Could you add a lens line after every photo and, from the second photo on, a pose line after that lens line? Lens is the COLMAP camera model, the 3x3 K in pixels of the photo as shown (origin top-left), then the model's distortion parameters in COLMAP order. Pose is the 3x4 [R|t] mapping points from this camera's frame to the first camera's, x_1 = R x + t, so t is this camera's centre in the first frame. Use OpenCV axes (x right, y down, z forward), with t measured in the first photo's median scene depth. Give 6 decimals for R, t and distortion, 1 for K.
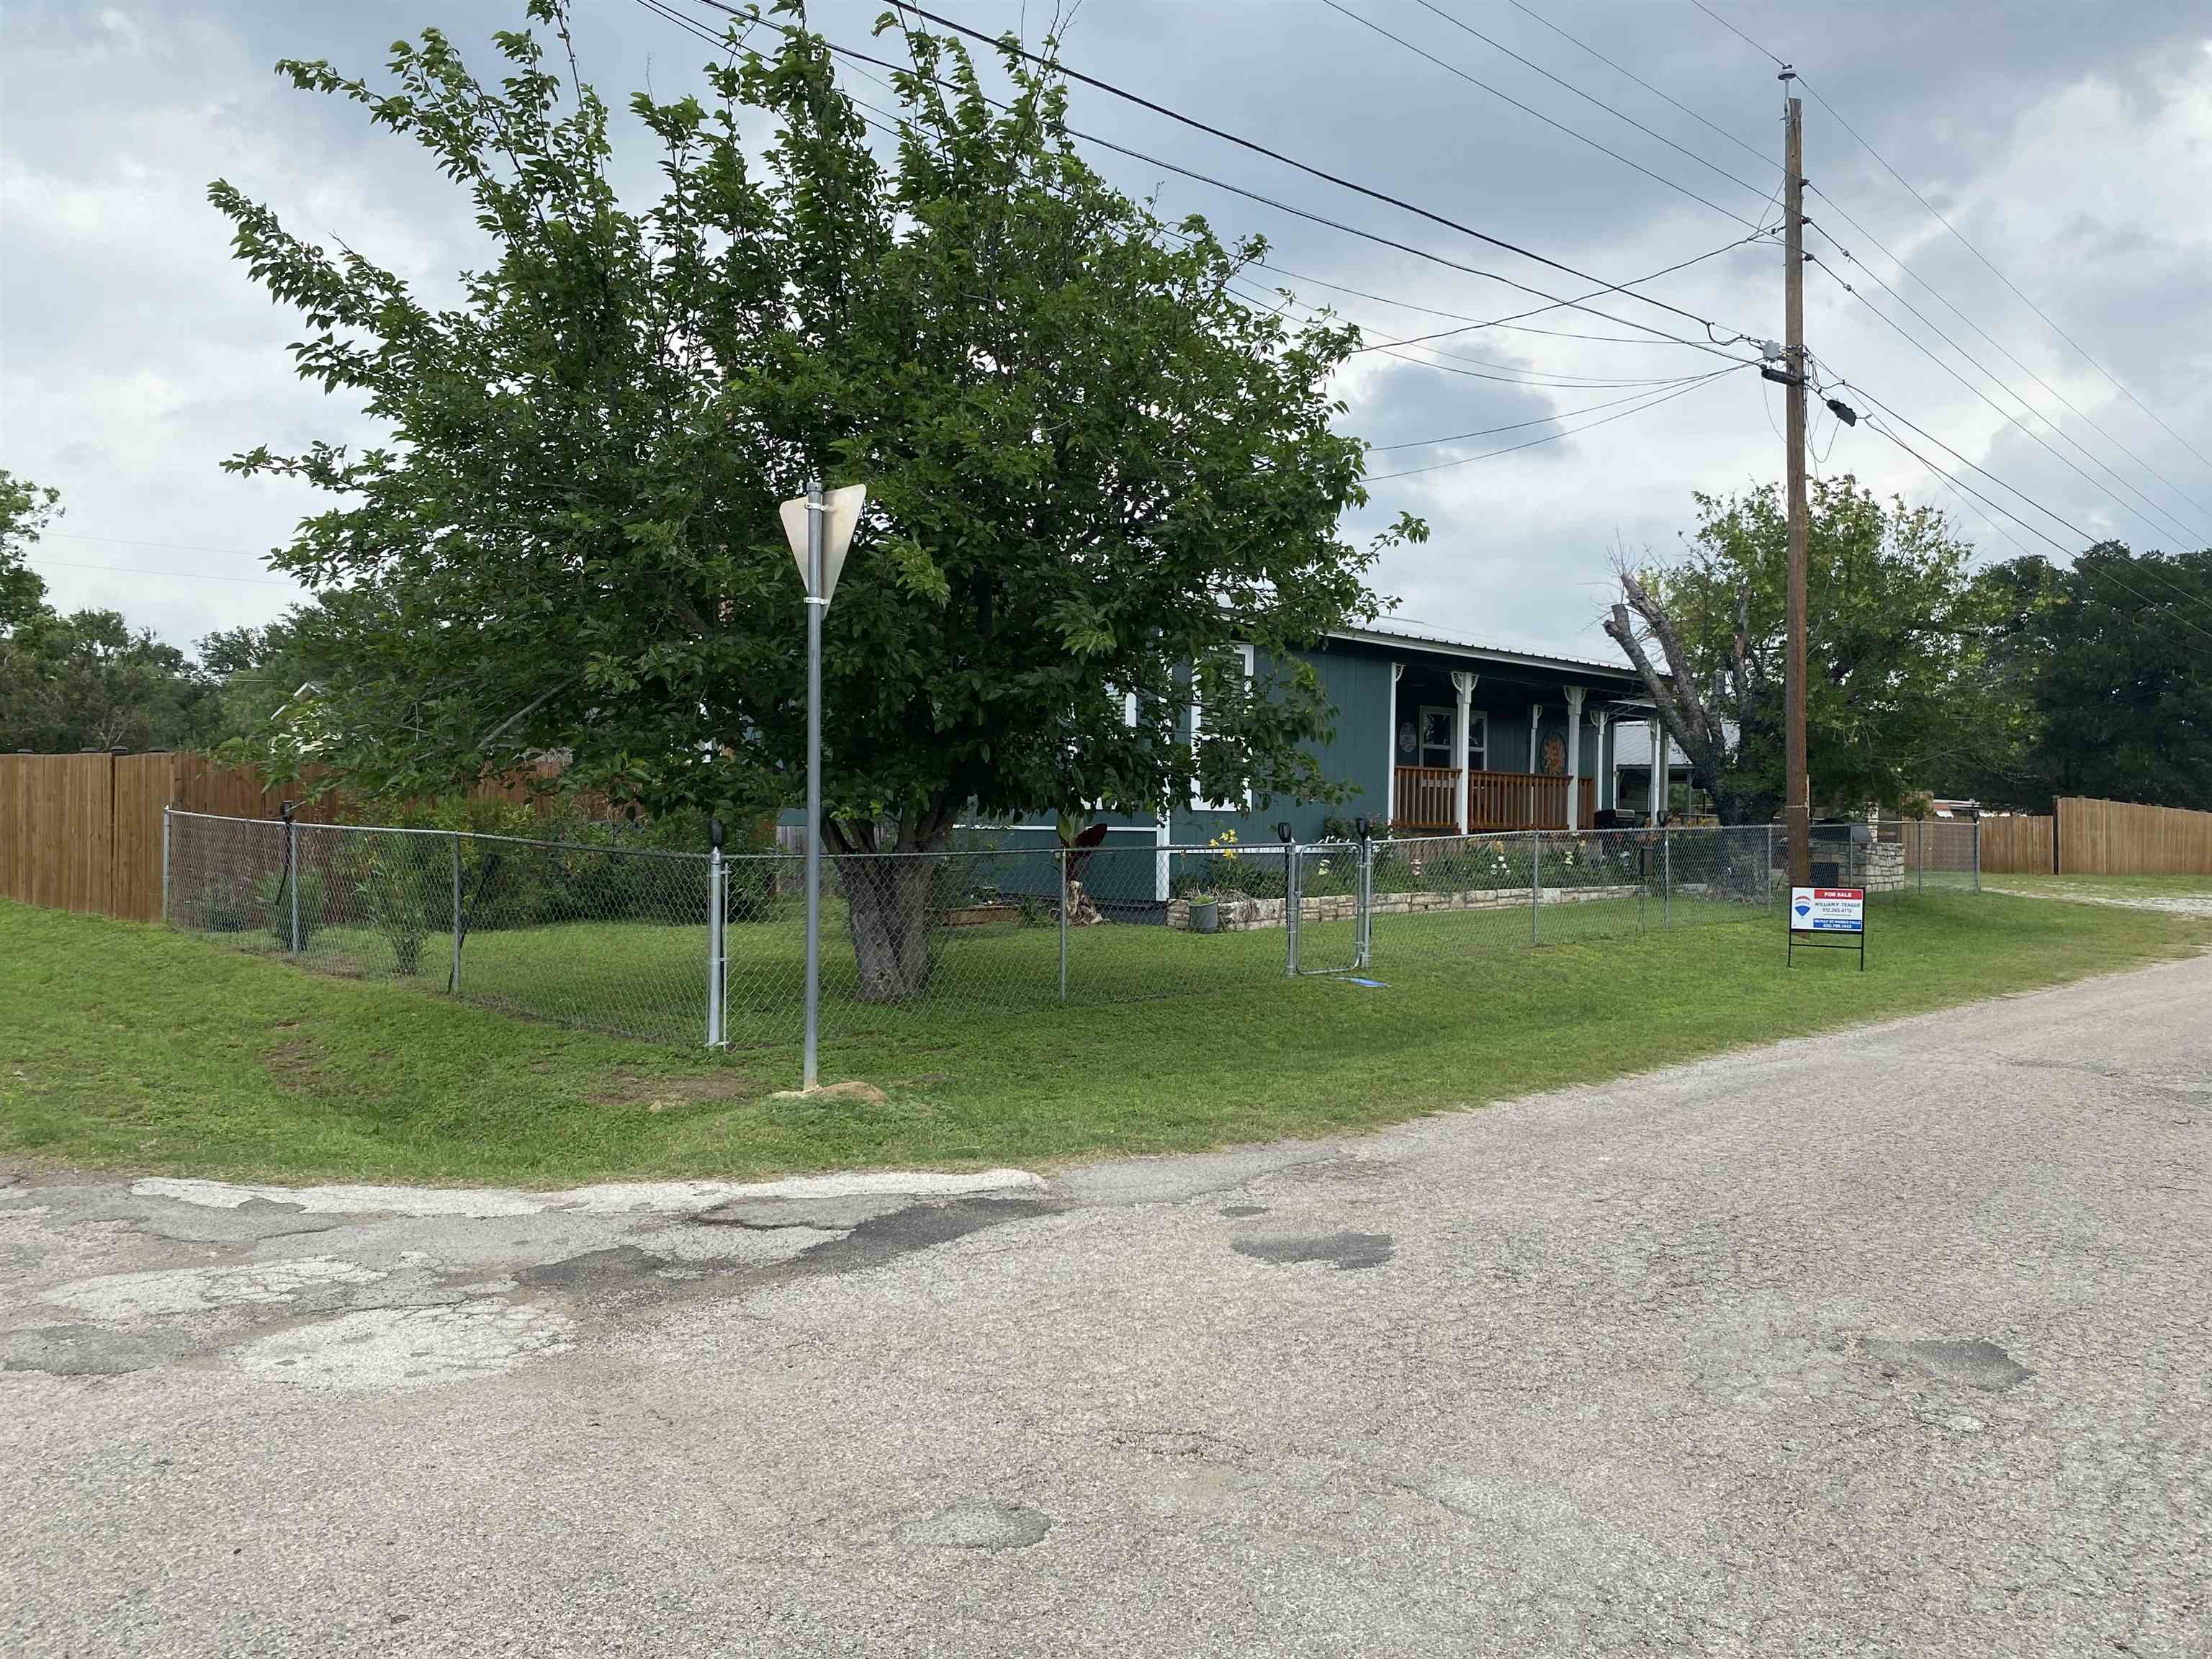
lens RADIAL K [[1660.1, 0, 1091.5], [0, 1660.1, 823.4], [0, 0, 1]] dist [0.065386, -0.075111]
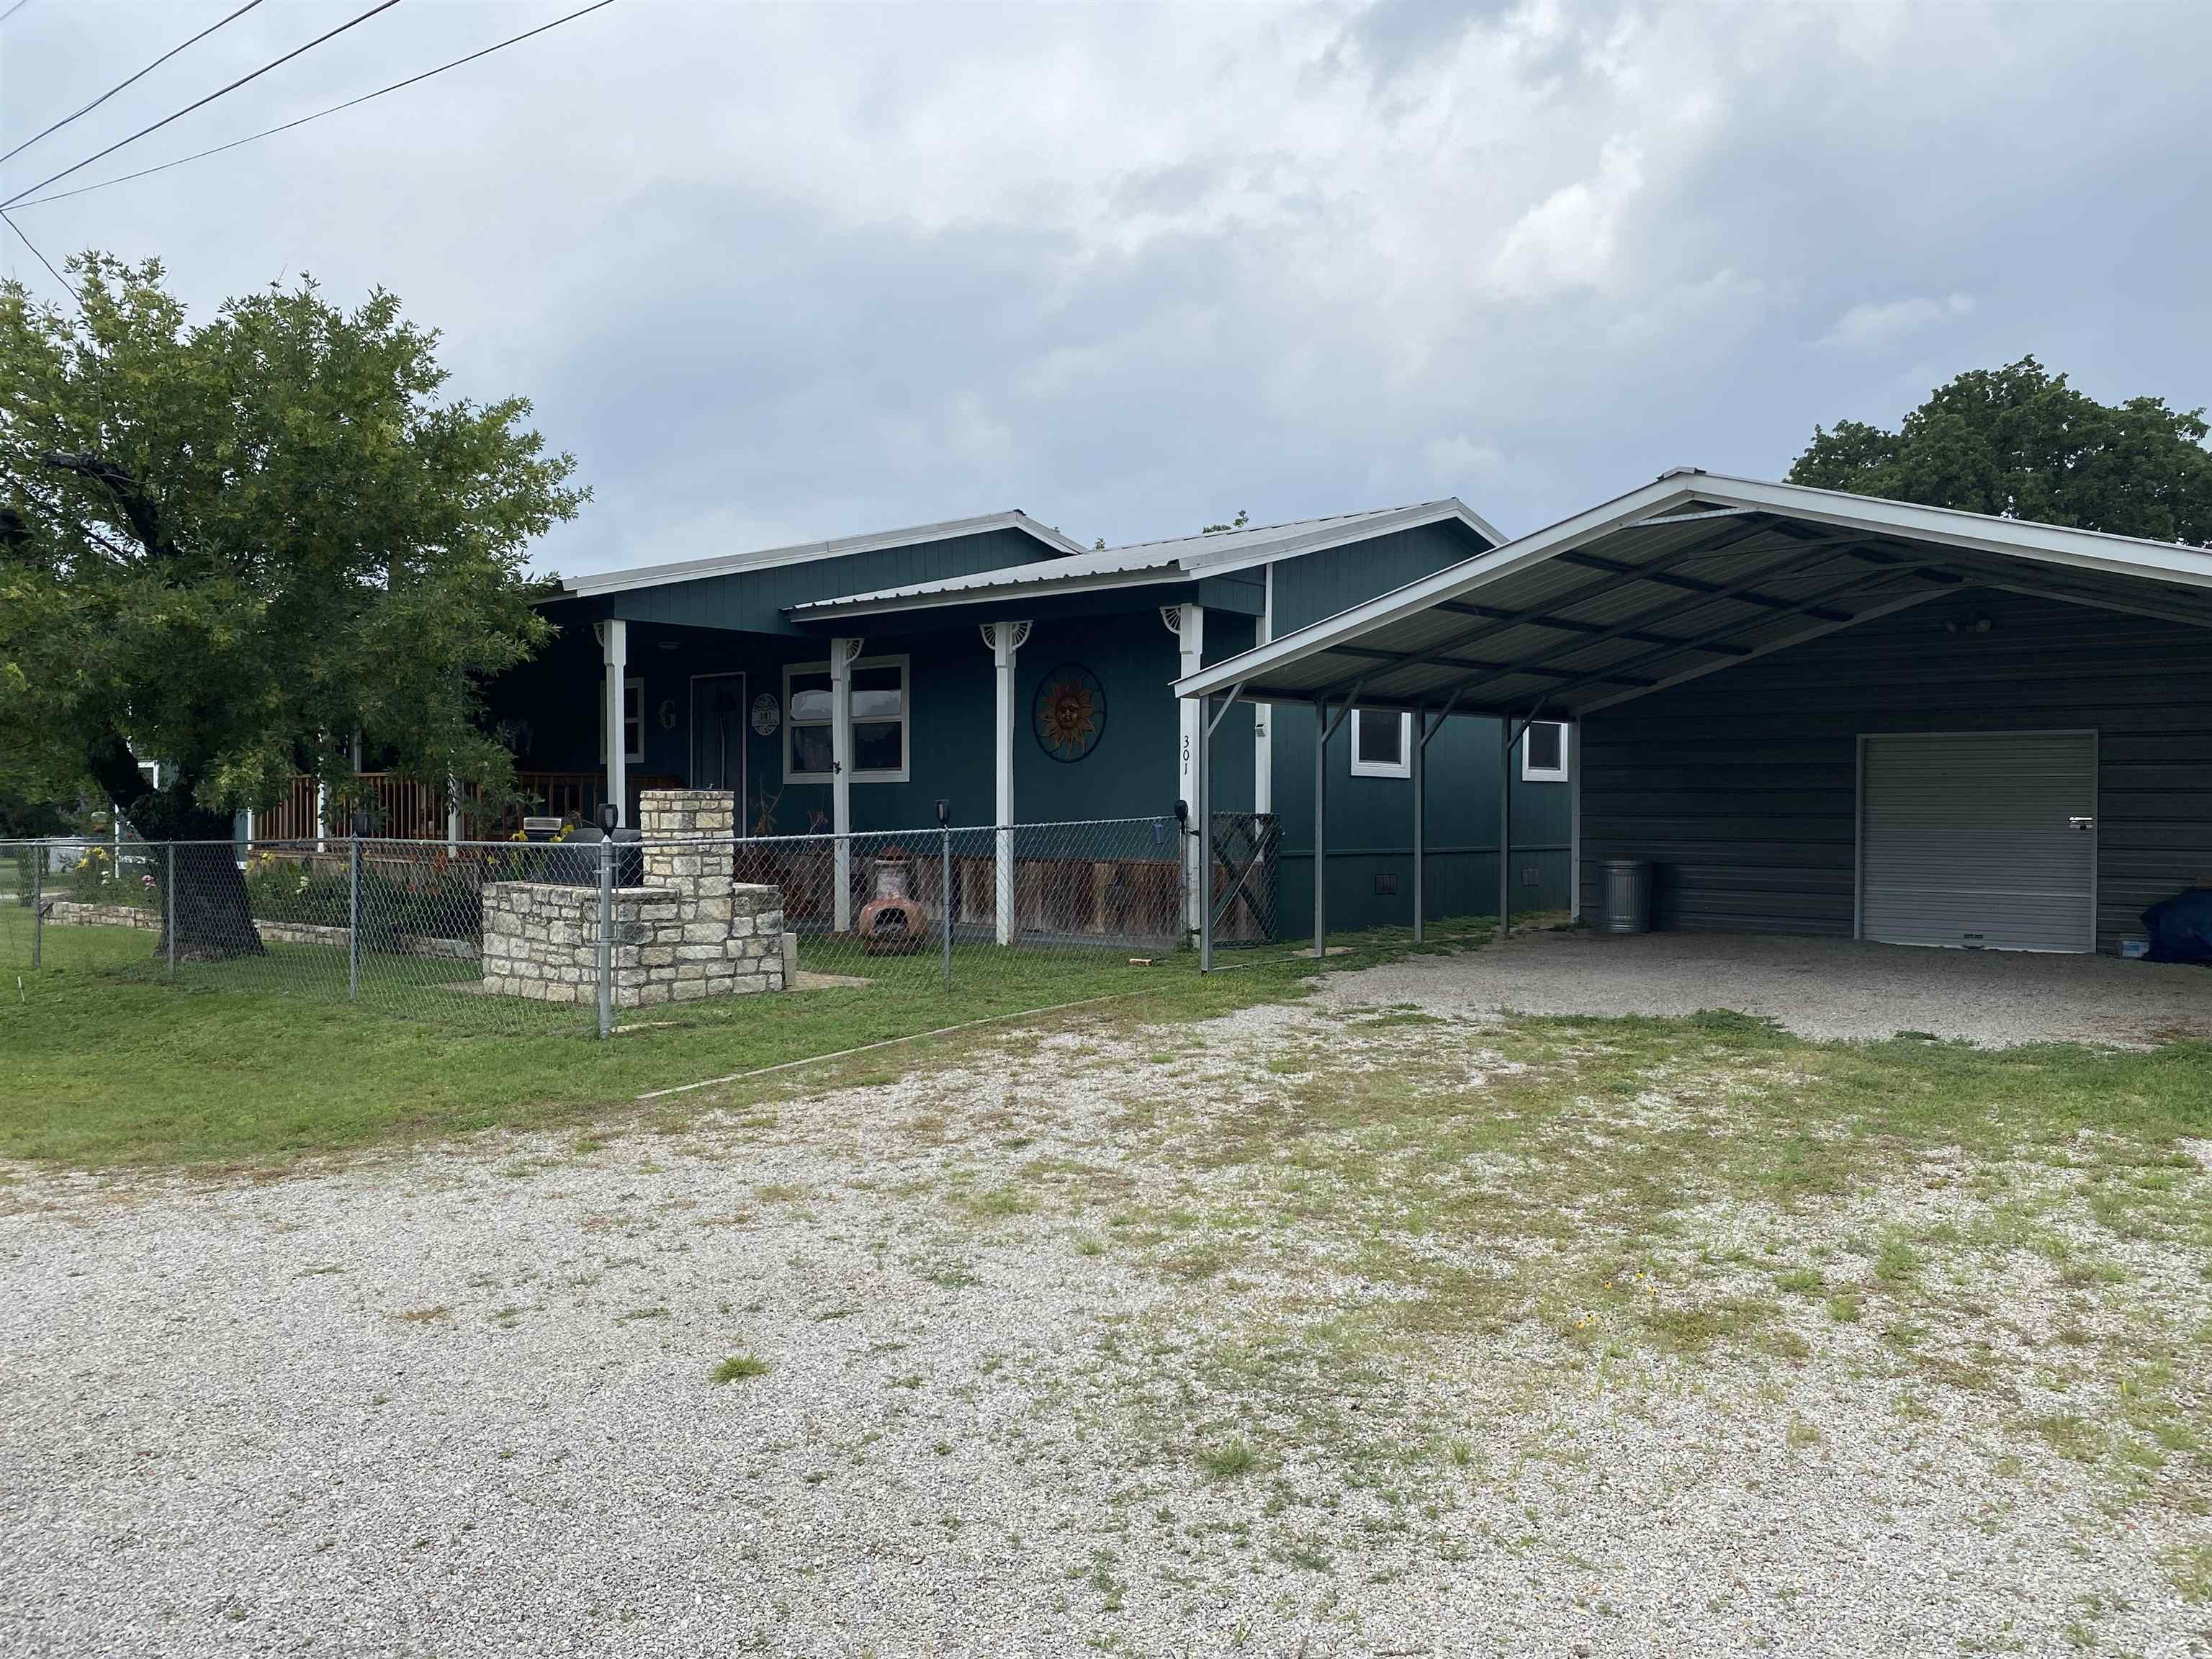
lens RADIAL K [[1669.1, 0, 1118.3], [0, 1669.1, 825.0], [0, 0, 1]] dist [0.064275, -0.079465]
pose [[0.065990, -0.003804, -0.997813, 1.090260], [0.002899, 0.999989, -0.003620, -0.002696], [0.997816, -0.002654, 0.066000, 1.335251]]
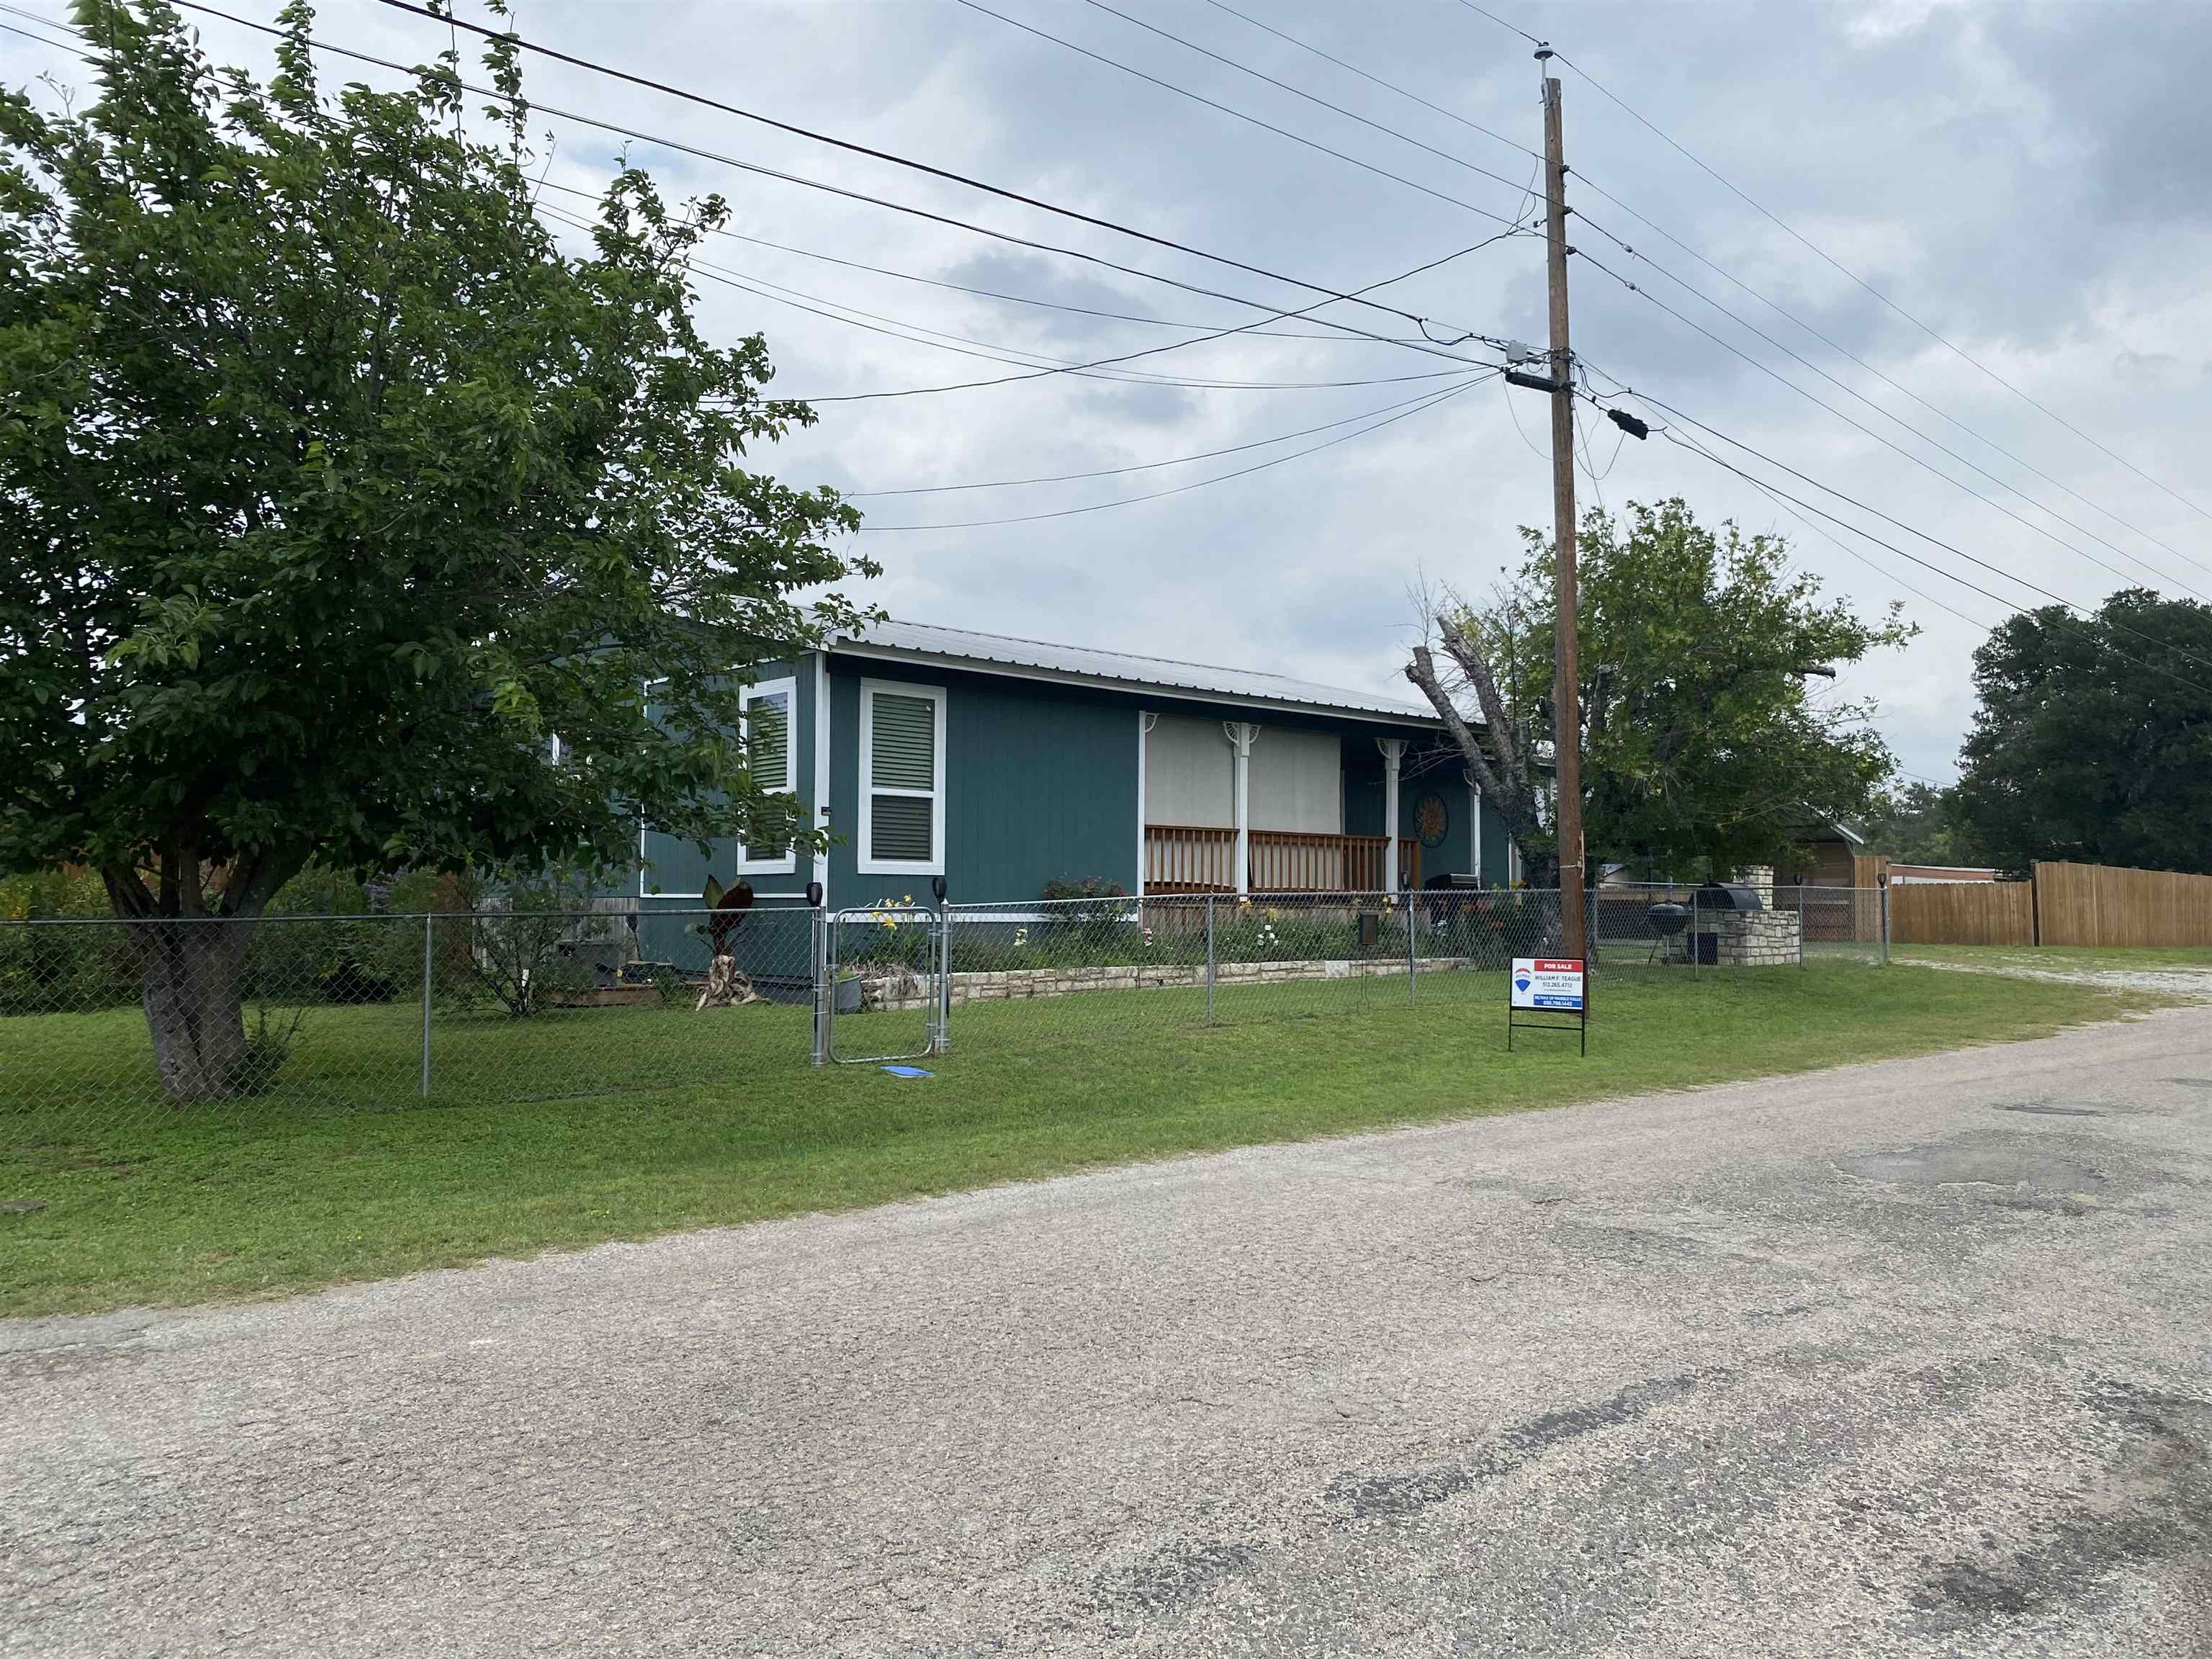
lens RADIAL K [[1643.8, 0, 1081.0], [0, 1643.8, 817.9], [0, 0, 1]] dist [0.107727, -0.191257]
pose [[0.997987, -0.009462, -0.062703, 0.190935], [0.006274, 0.998687, -0.050842, 0.006134], [0.063102, 0.050347, 0.996736, 0.102119]]
